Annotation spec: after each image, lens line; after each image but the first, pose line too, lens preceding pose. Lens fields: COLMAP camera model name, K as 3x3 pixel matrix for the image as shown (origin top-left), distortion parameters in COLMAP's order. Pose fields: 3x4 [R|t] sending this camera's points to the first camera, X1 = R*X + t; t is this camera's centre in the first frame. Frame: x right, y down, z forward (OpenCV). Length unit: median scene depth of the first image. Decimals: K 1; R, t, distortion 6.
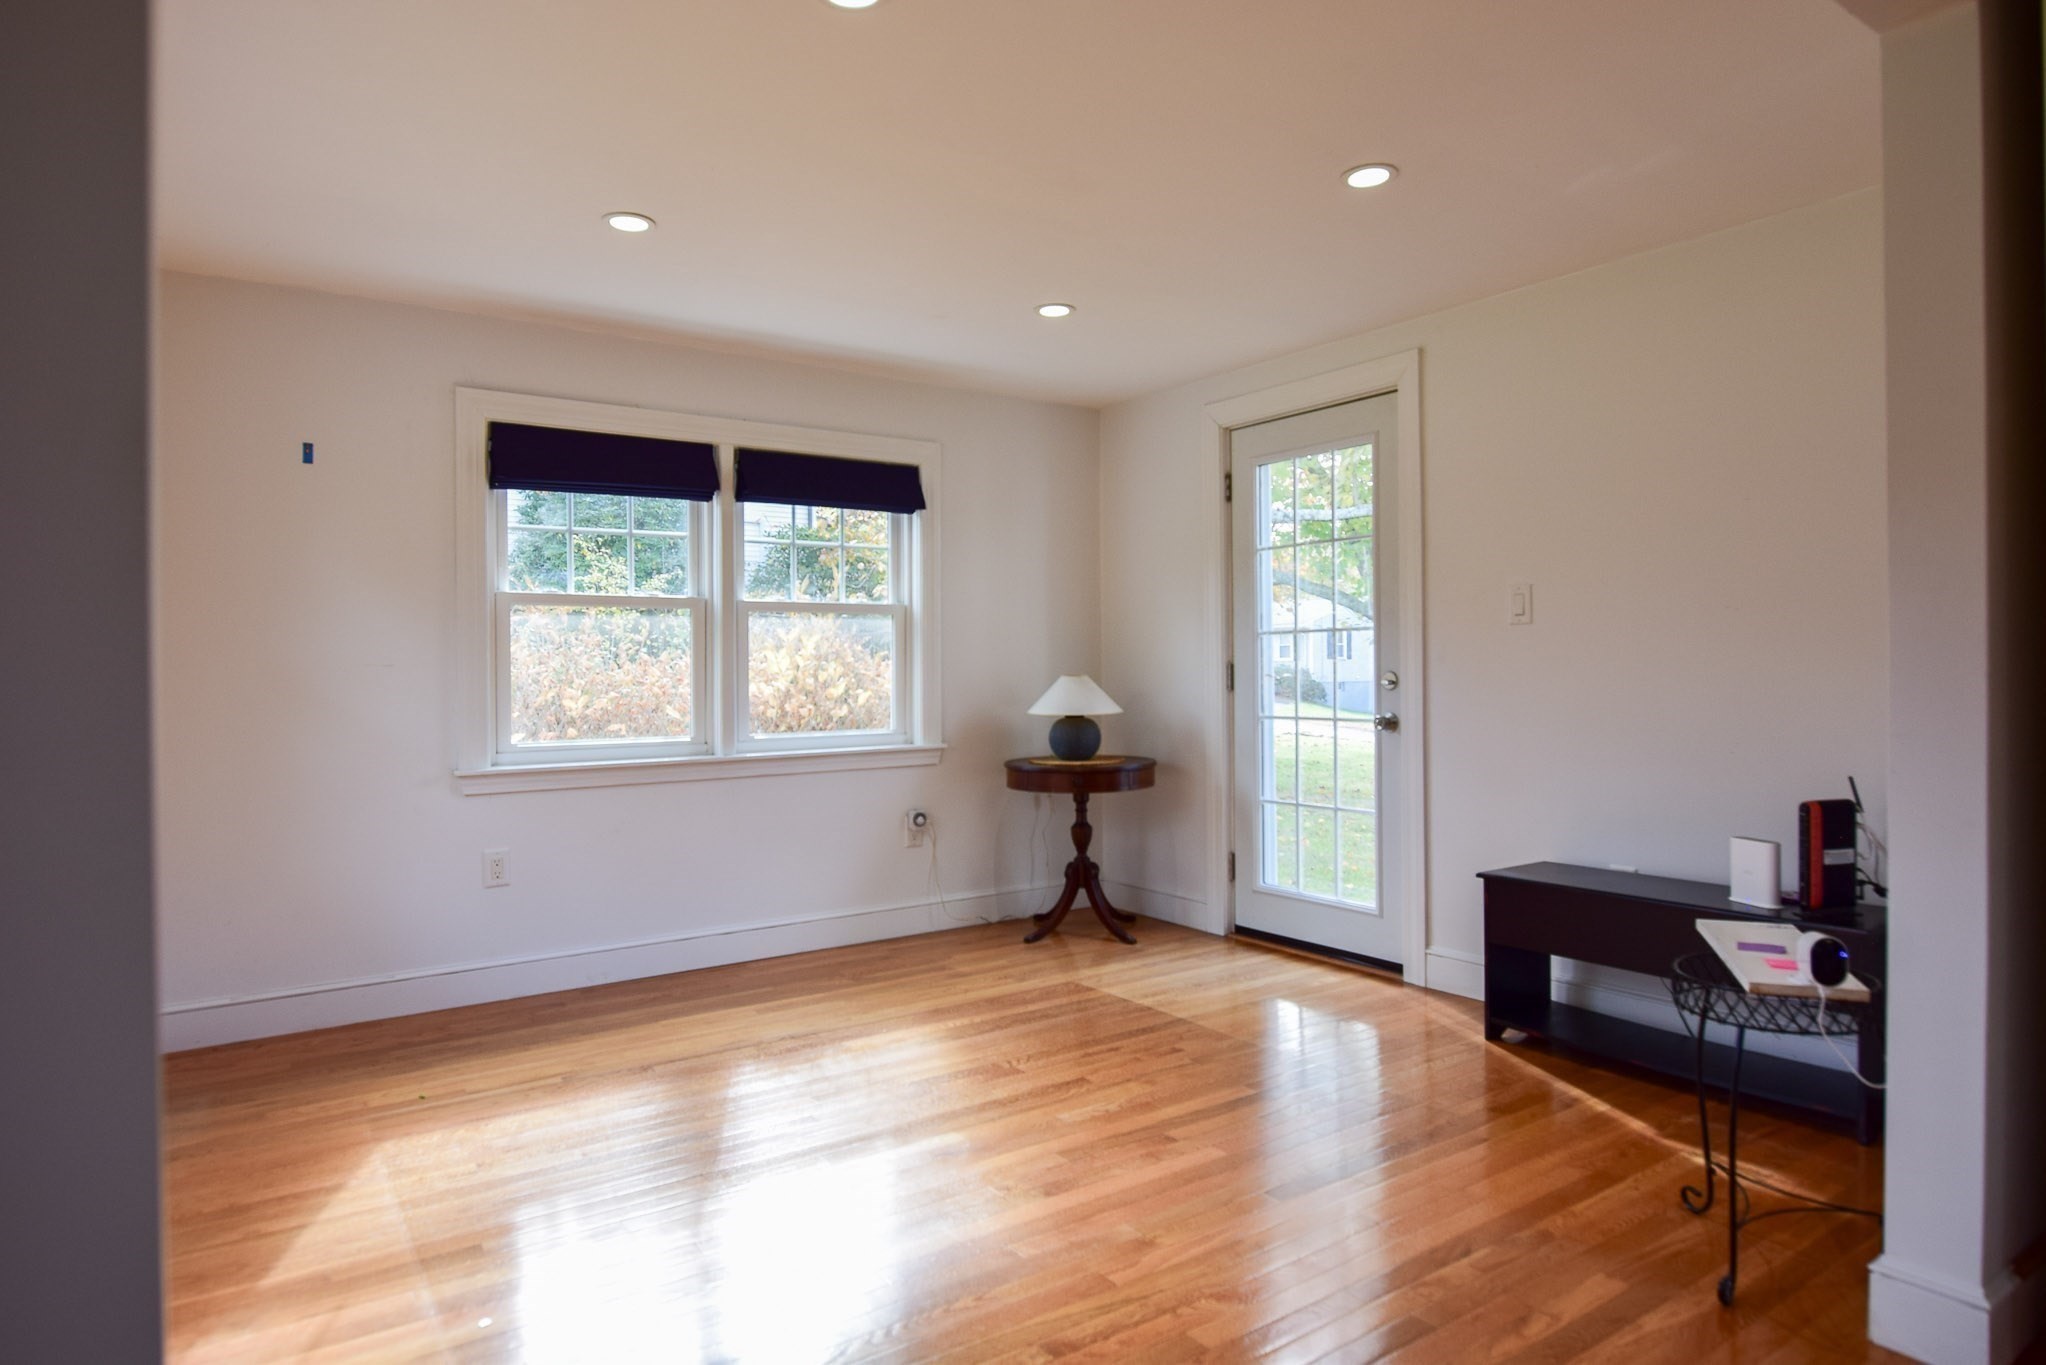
lens RADIAL K [[1211.9, 0, 1031.9], [0, 1211.9, 673.6], [0, 0, 1]] dist [-0.003903, -0.001273]
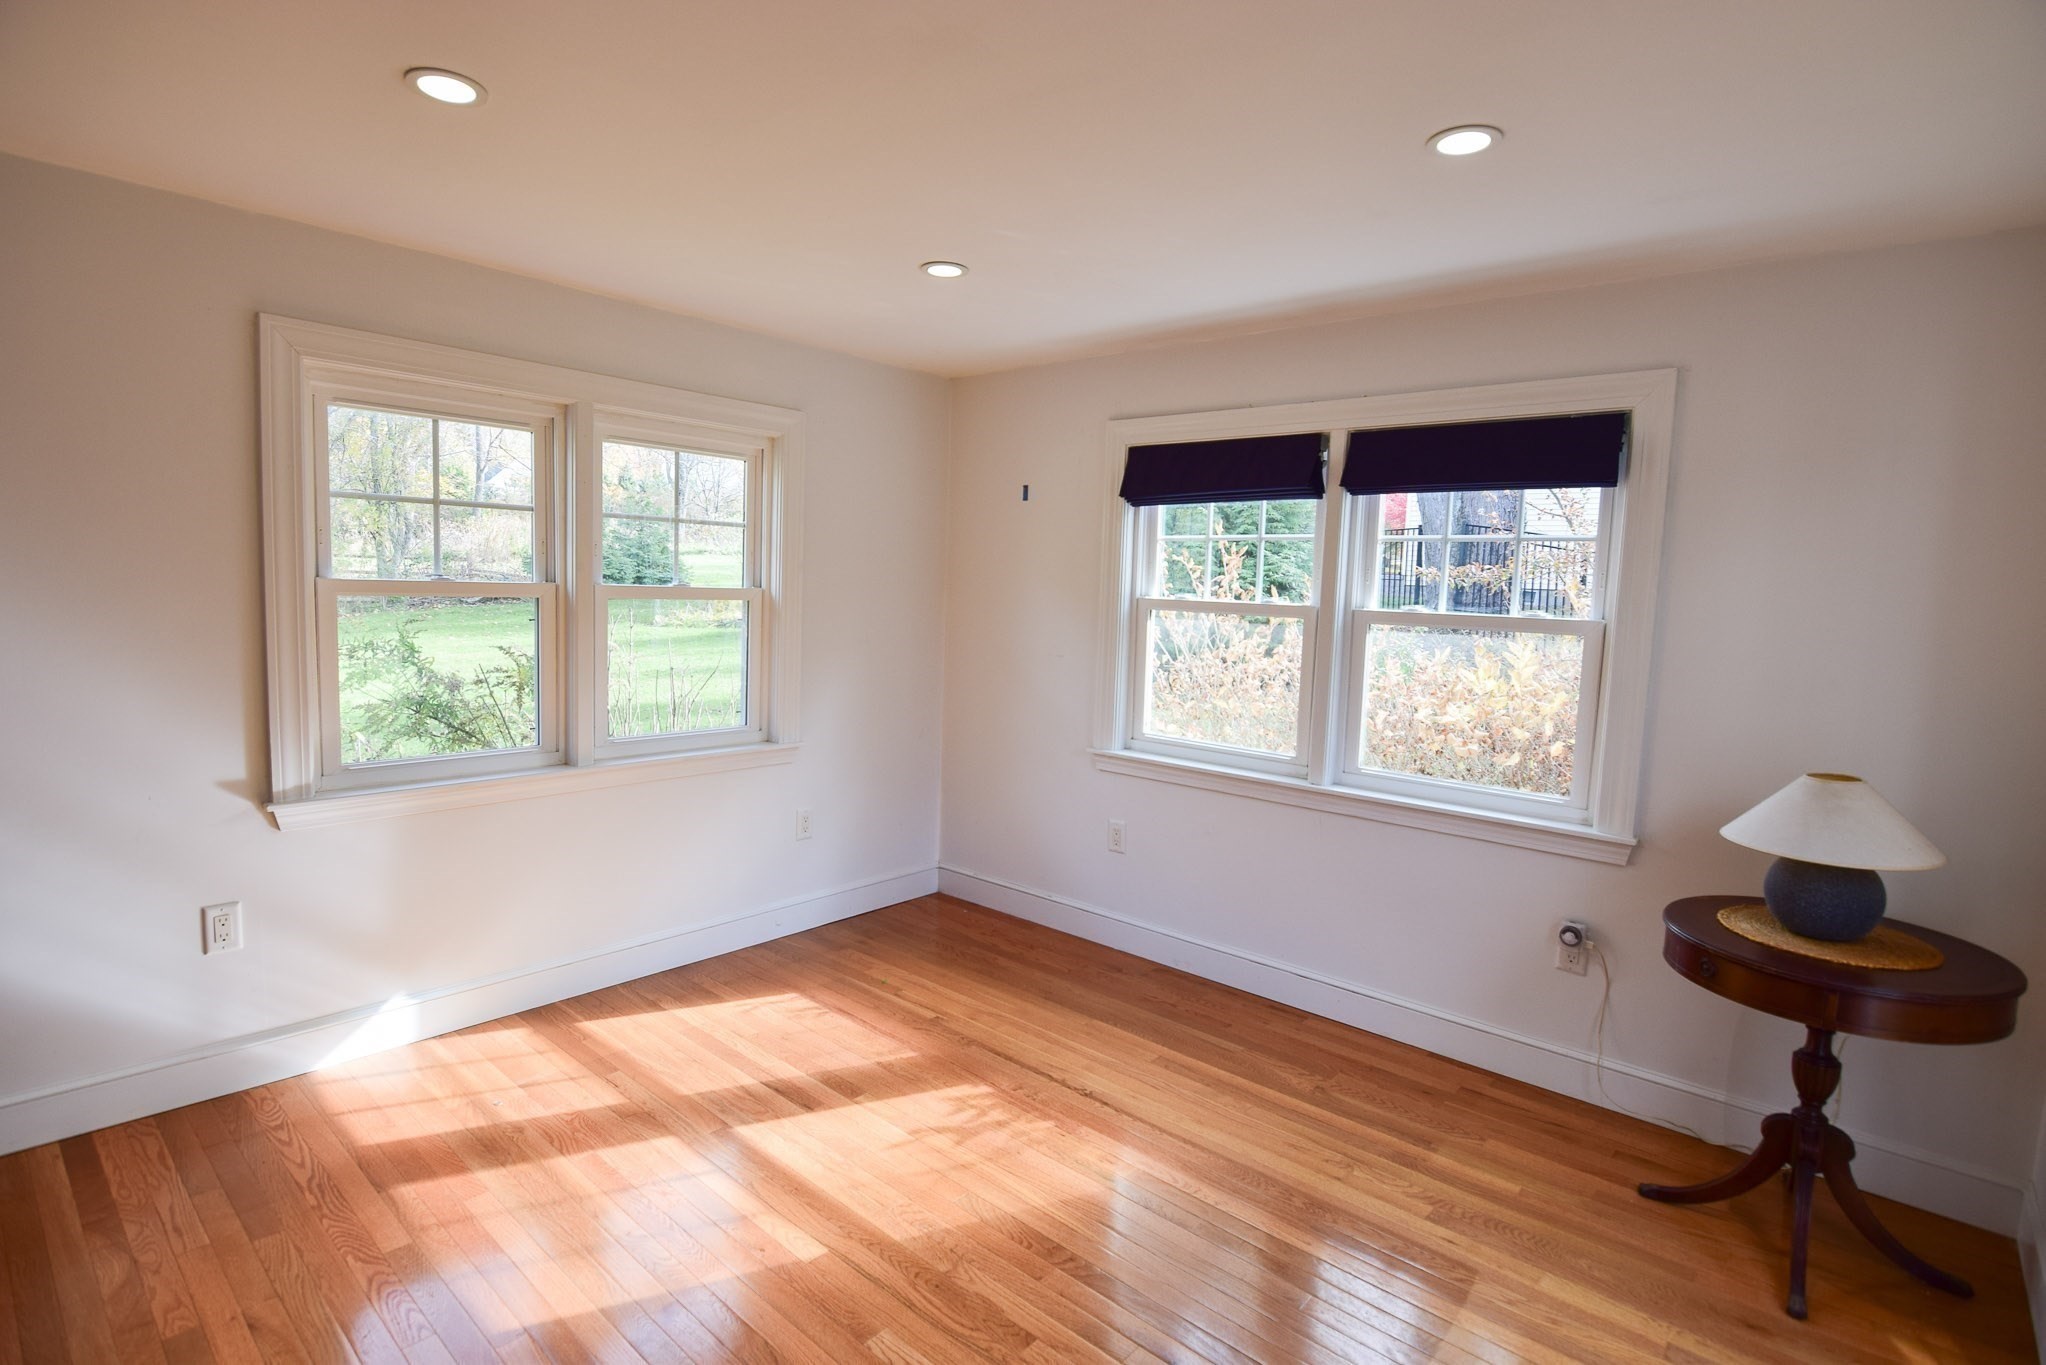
lens RADIAL K [[1000.0, 0, 1028.3], [0, 1000.0, 684.7], [0, 0, 1]] dist [-0.006302, -0.001598]
pose [[0.226128, 0.118093, -0.966913, 0.412451], [-0.040754, 0.992902, 0.111736, -0.080946], [0.973245, 0.014139, 0.229336, 0.635615]]
